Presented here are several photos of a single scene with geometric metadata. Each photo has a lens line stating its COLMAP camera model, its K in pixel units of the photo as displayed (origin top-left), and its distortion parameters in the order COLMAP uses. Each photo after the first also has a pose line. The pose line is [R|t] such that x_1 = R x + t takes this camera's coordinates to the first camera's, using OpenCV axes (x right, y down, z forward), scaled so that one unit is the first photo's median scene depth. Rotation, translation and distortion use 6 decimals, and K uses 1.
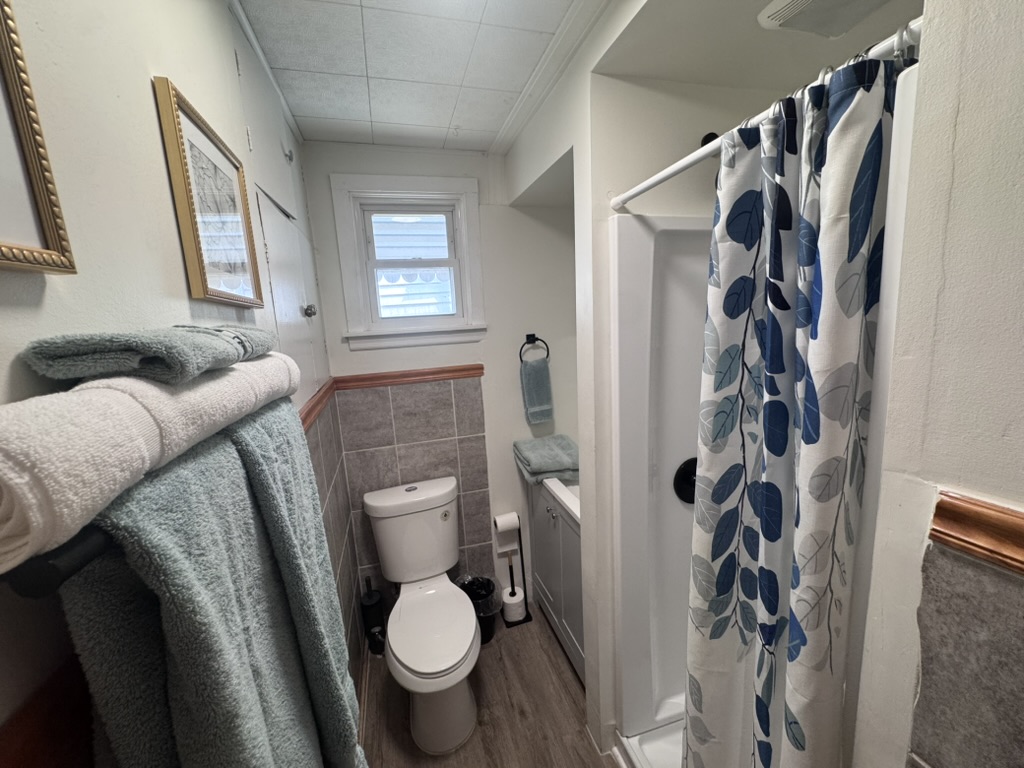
lens RADIAL K [[408.5, 0, 511.6], [0, 408.5, 386.7], [0, 0, 1]] dist [-0.000531, -0.000211]
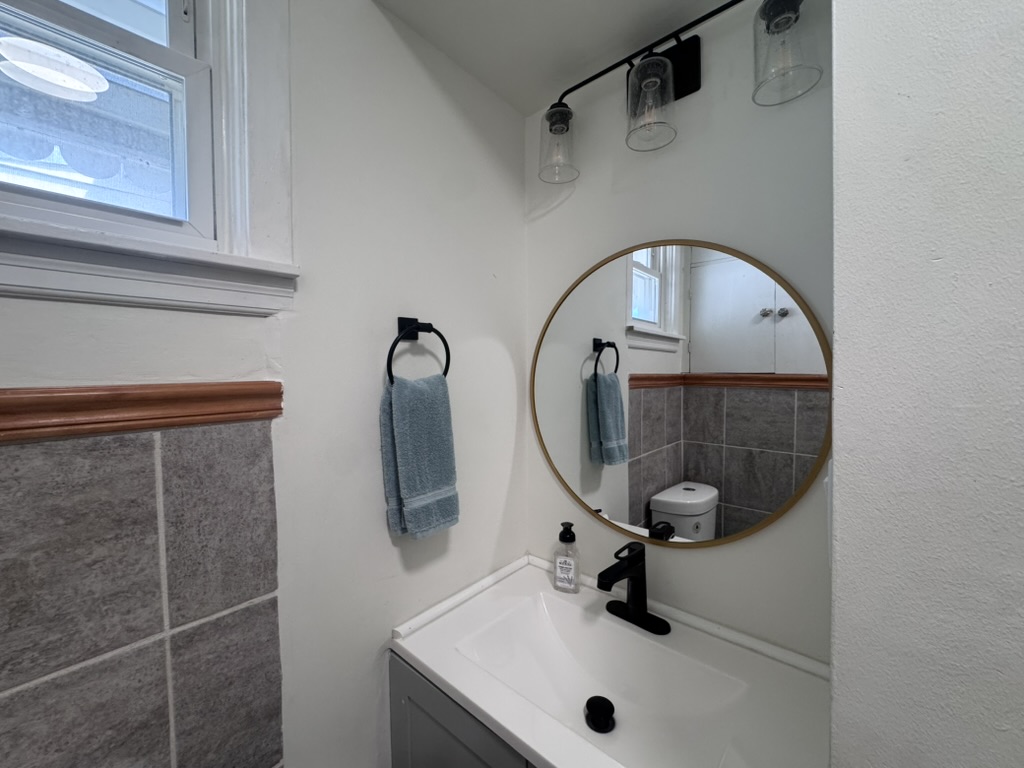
lens RADIAL K [[408.5, 0, 506.9], [0, 408.5, 385.3], [0, 0, 1]] dist [-0.000531, -0.000211]
pose [[0.854642, 0.027566, 0.518486, -0.083720], [0.051526, 0.989158, -0.137521, 0.003361], [-0.516655, 0.144246, 0.843955, 0.608856]]
